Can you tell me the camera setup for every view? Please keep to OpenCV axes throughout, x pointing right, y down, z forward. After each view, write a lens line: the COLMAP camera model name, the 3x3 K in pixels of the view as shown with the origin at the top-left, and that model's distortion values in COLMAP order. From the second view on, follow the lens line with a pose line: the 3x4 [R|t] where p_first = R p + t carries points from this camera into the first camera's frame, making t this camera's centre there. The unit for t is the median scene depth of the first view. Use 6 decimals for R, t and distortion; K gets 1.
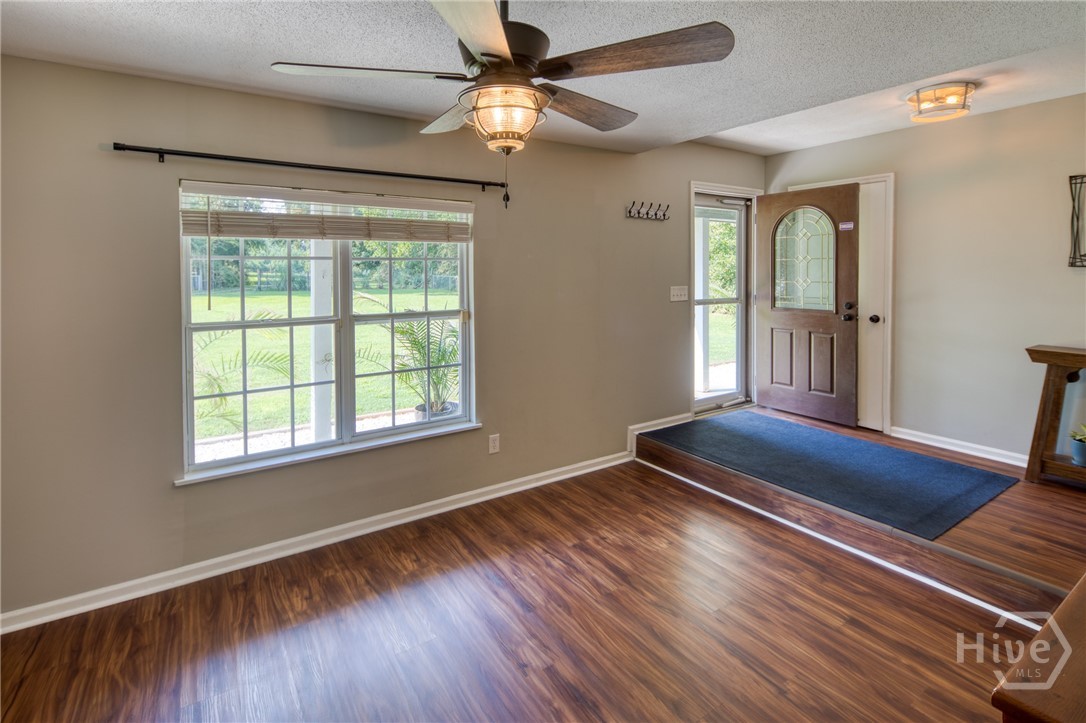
lens RADIAL K [[531.0, 0, 539.6], [0, 531.0, 281.9], [0, 0, 1]] dist [-0.000482, -0.000016]
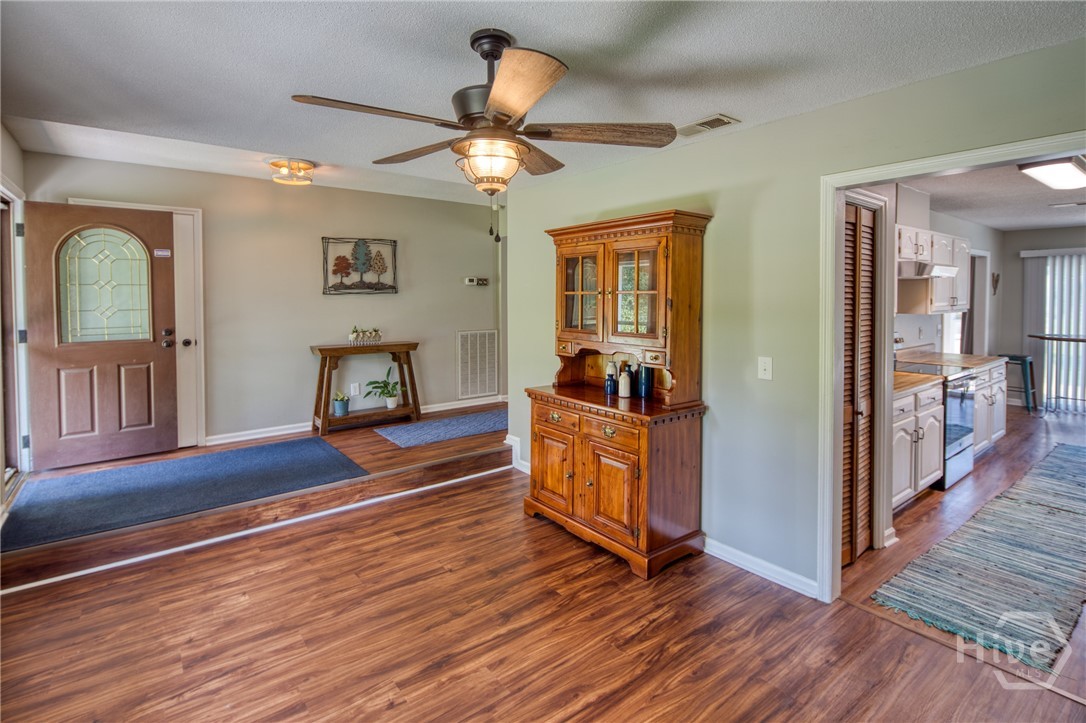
lens RADIAL K [[523.9, 0, 536.5], [0, 523.9, 308.1], [0, 0, 1]] dist [-0.000933, -0.000309]
pose [[-0.064262, -0.024695, 0.997627, -0.681949], [0.030320, 0.999184, 0.026687, -0.009544], [-0.997472, 0.031963, -0.063461, 0.541368]]
